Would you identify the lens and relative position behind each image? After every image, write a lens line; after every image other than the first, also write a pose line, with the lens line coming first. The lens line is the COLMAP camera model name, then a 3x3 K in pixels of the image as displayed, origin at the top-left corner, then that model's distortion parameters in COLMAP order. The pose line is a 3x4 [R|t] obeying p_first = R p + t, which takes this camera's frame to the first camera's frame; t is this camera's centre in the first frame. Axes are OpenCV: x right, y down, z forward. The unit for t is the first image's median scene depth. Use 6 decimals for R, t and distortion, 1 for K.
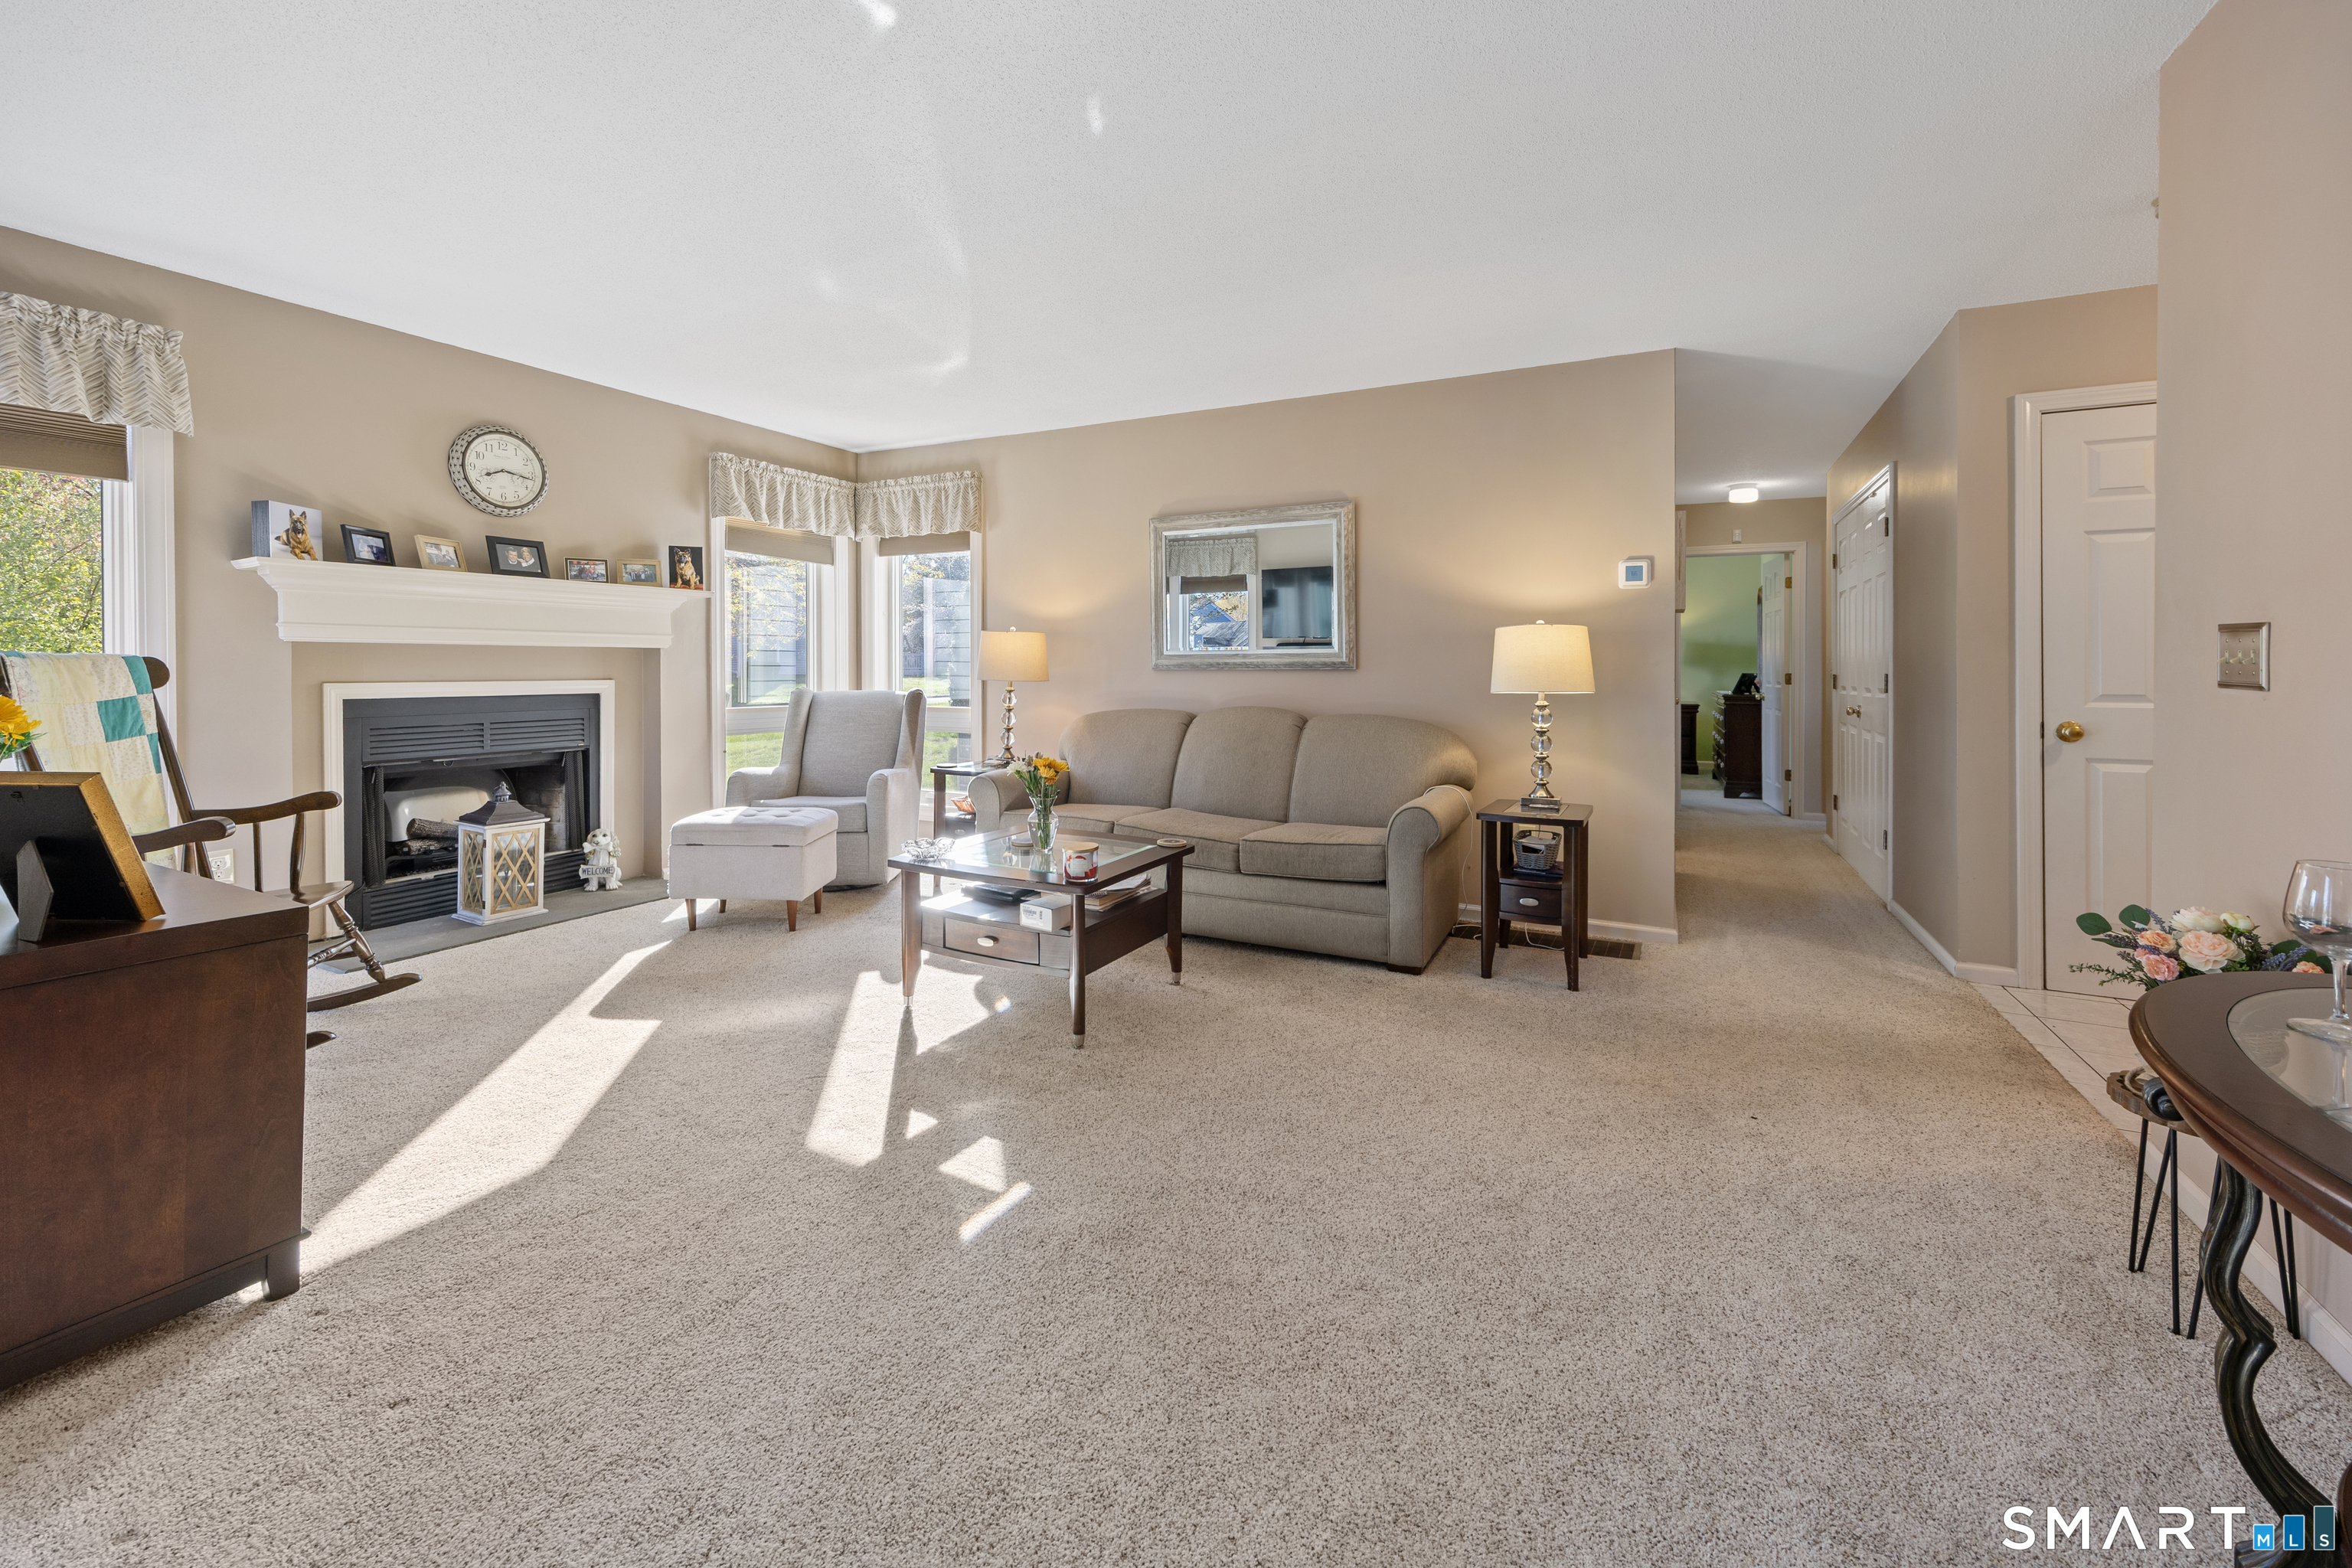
lens RADIAL K [[940.9, 0, 1161.0], [0, 940.9, 685.8], [0, 0, 1]] dist [-0.000598, -0.000325]
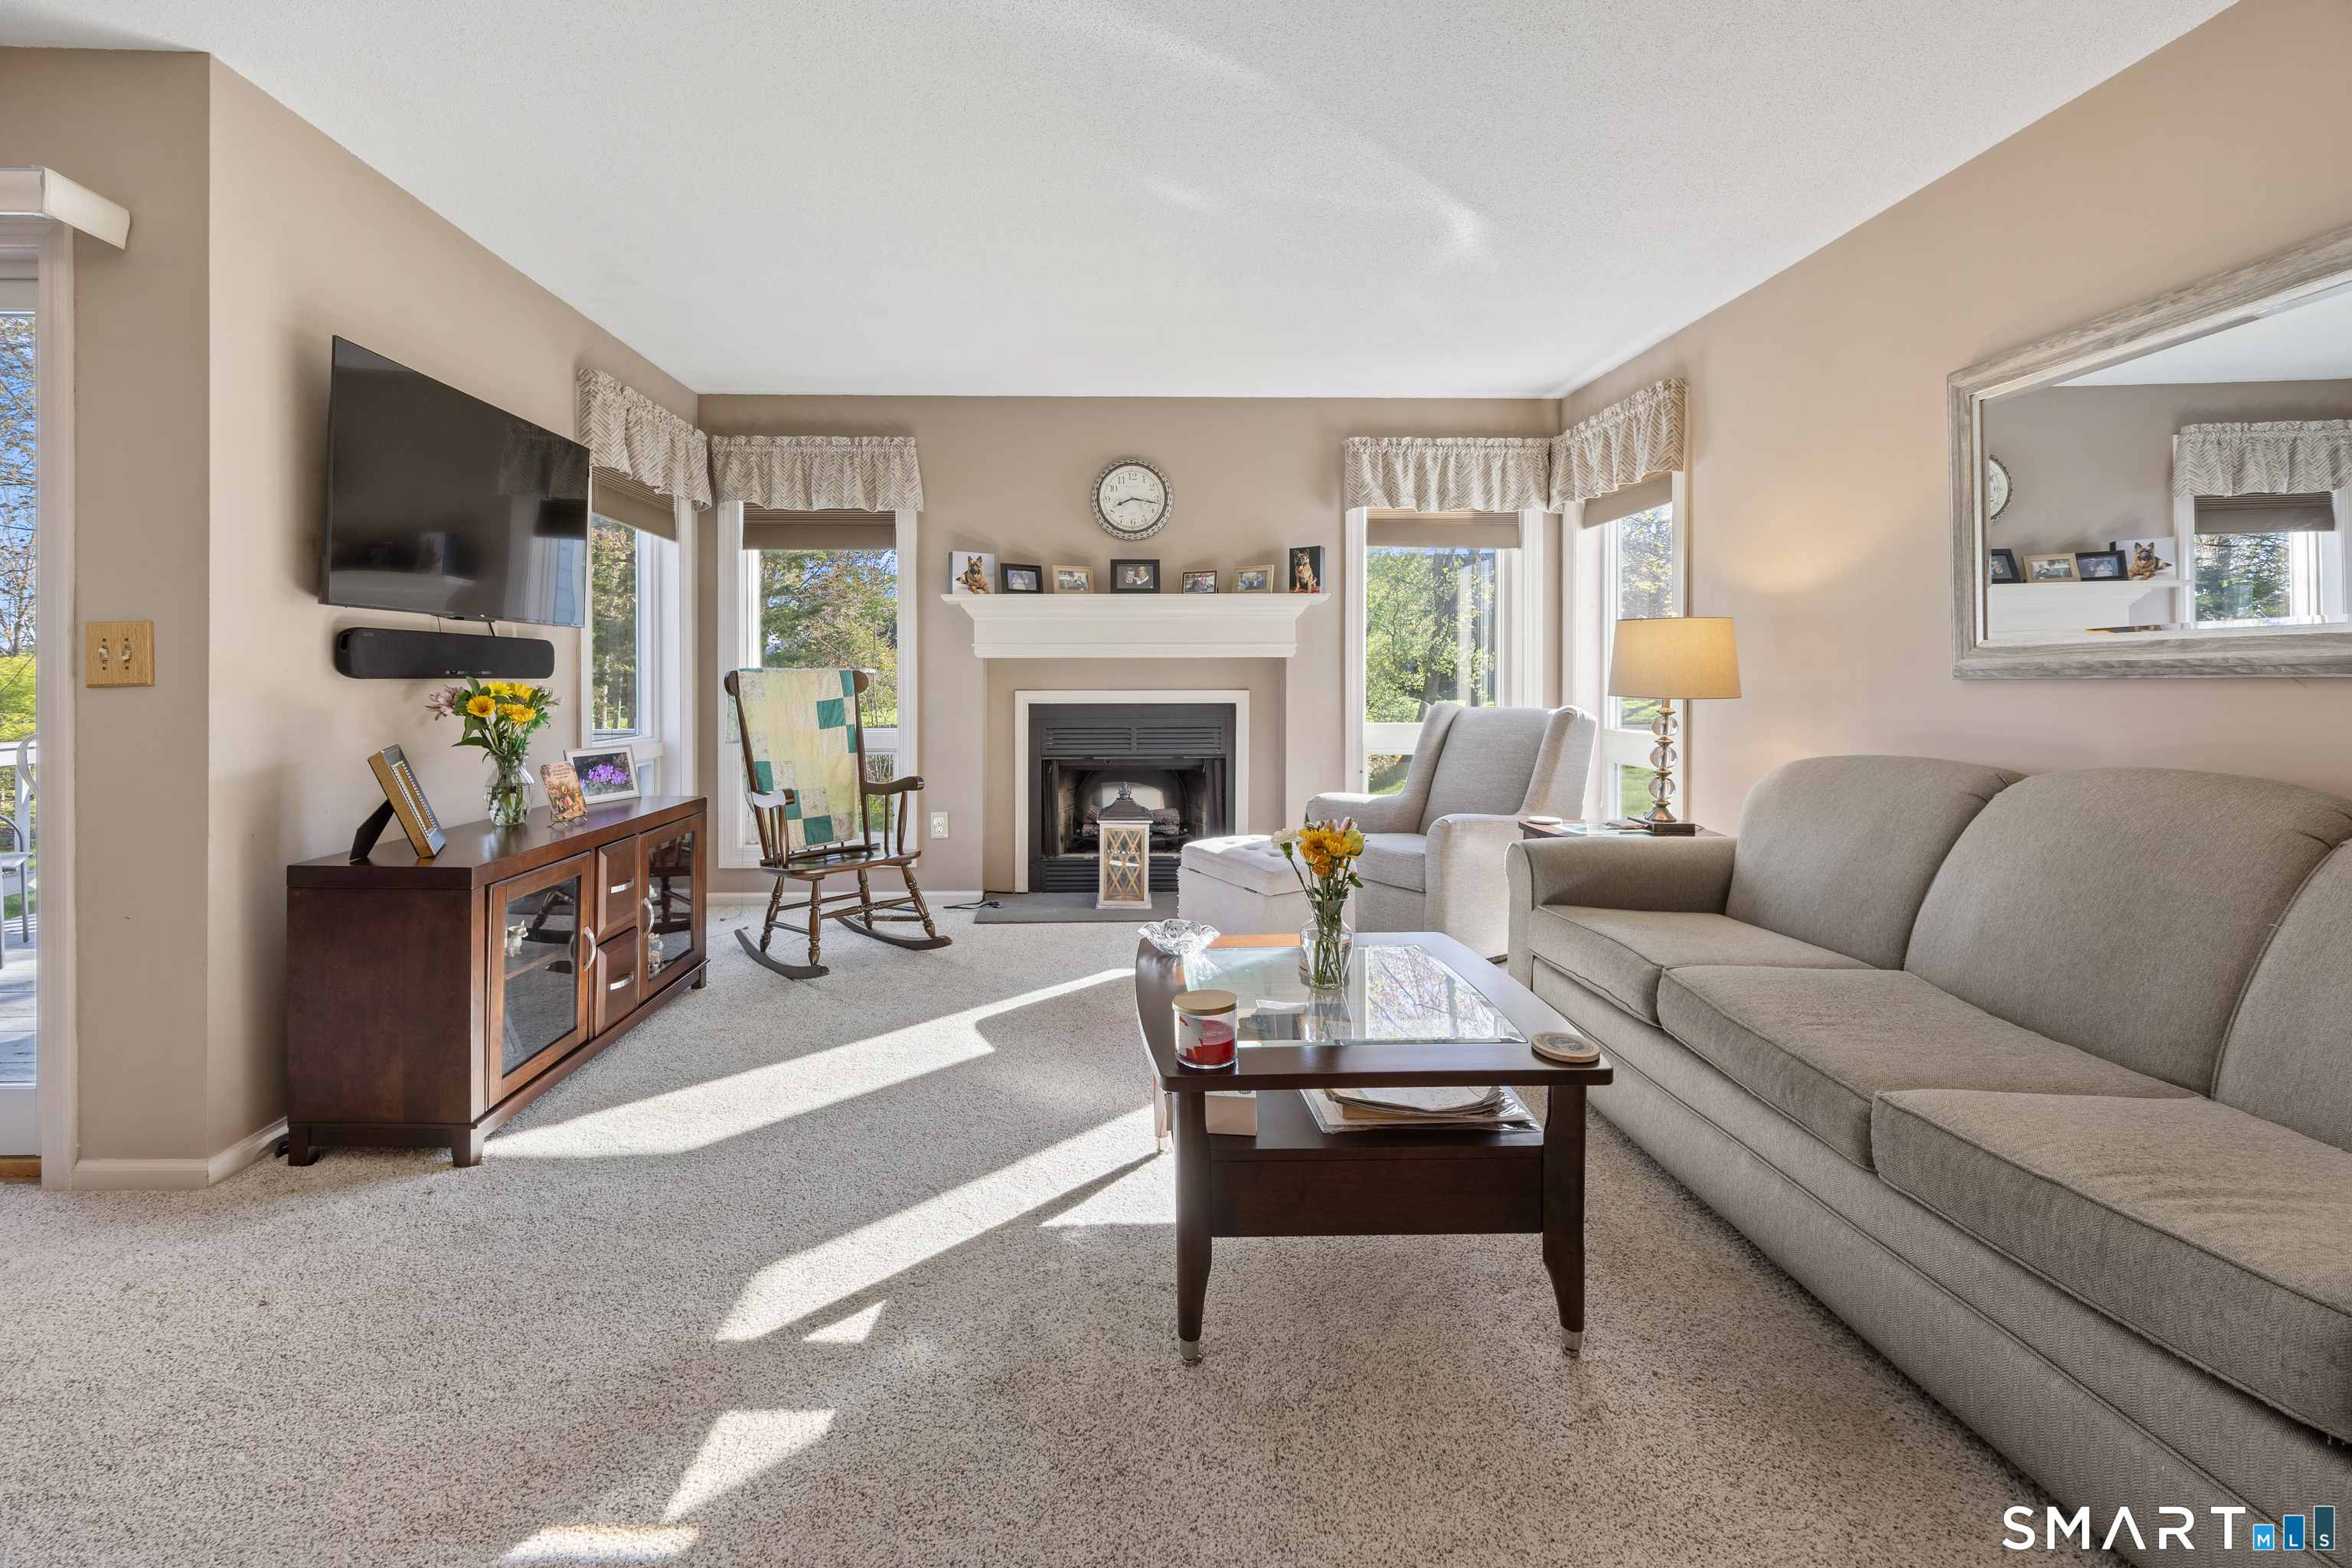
lens RADIAL K [[940.9, 0, 1161.0], [0, 940.9, 685.8], [0, 0, 1]] dist [-0.000598, -0.000325]
pose [[0.491929, 0.006552, -0.870610, 0.251593], [-0.015855, 0.999873, -0.001434, -0.008831], [0.870491, 0.014510, 0.491971, 0.457950]]
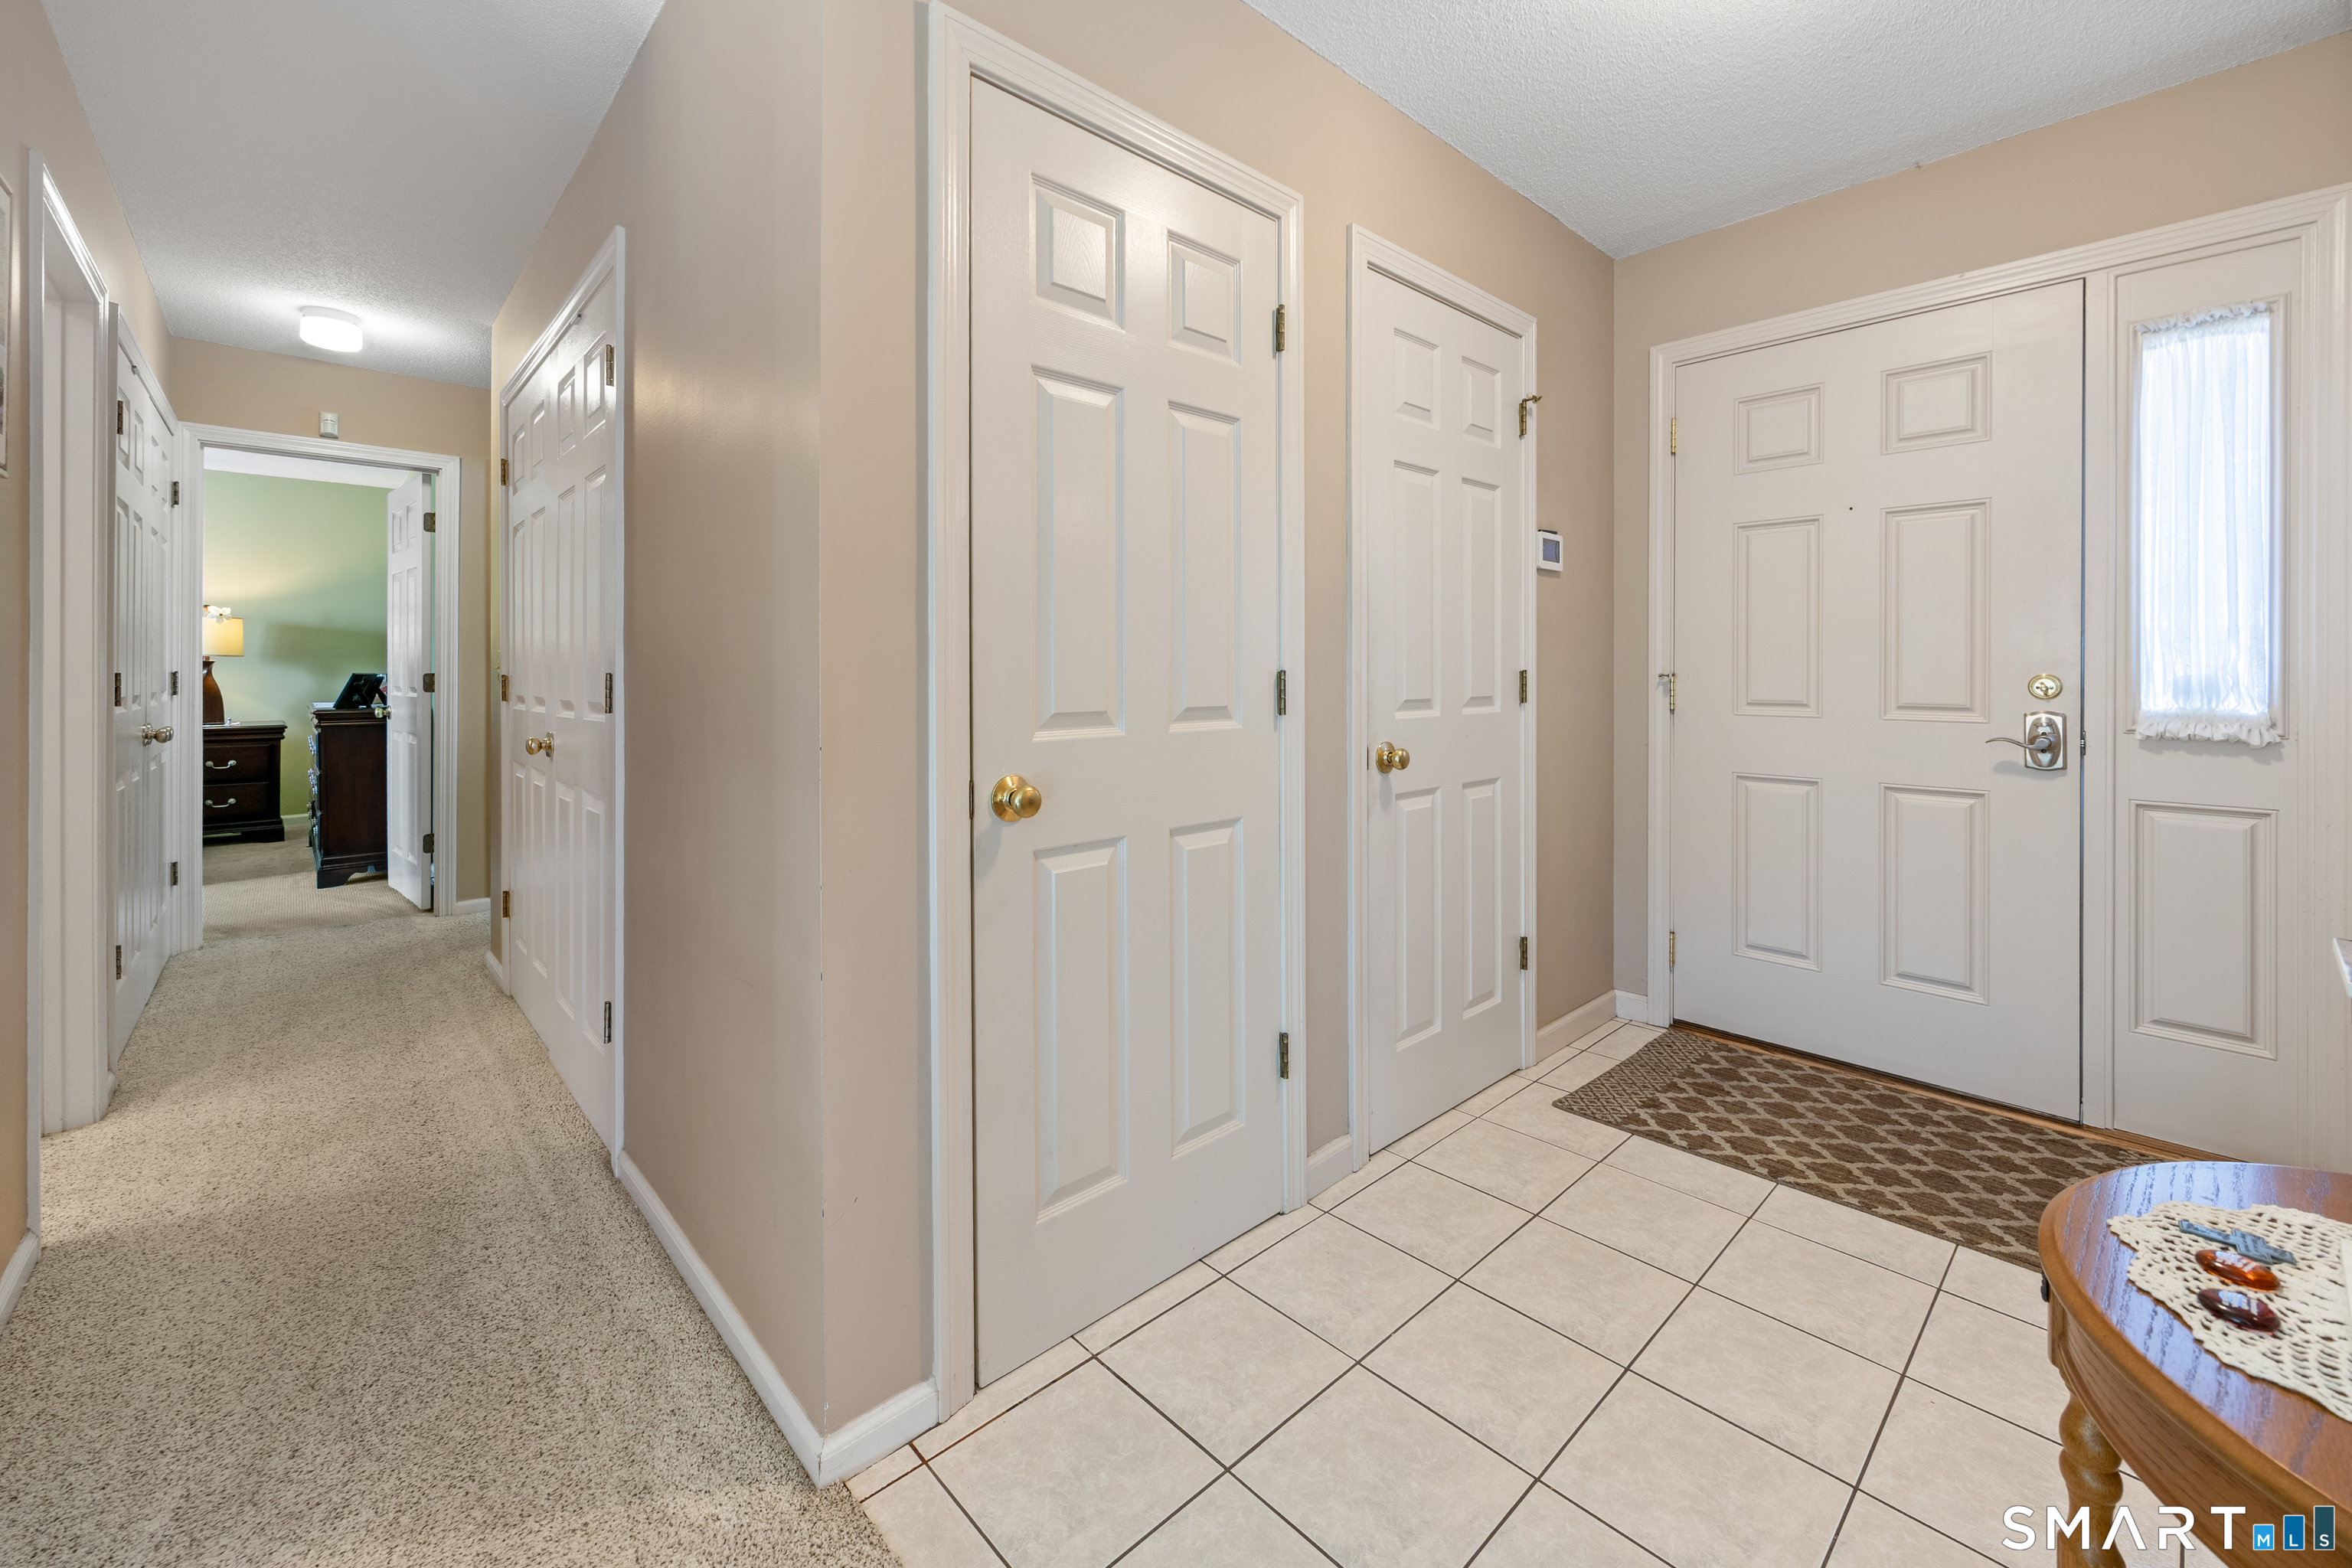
lens RADIAL K [[958.0, 0, 1179.6], [0, 958.0, 665.7], [0, 0, 1]] dist [-0.001098, -0.000304]
pose [[0.332446, 0.008794, 0.943081, 0.658346], [0.013400, 0.999812, -0.014047, -0.008300], [-0.943027, 0.017307, 0.332266, 0.909721]]
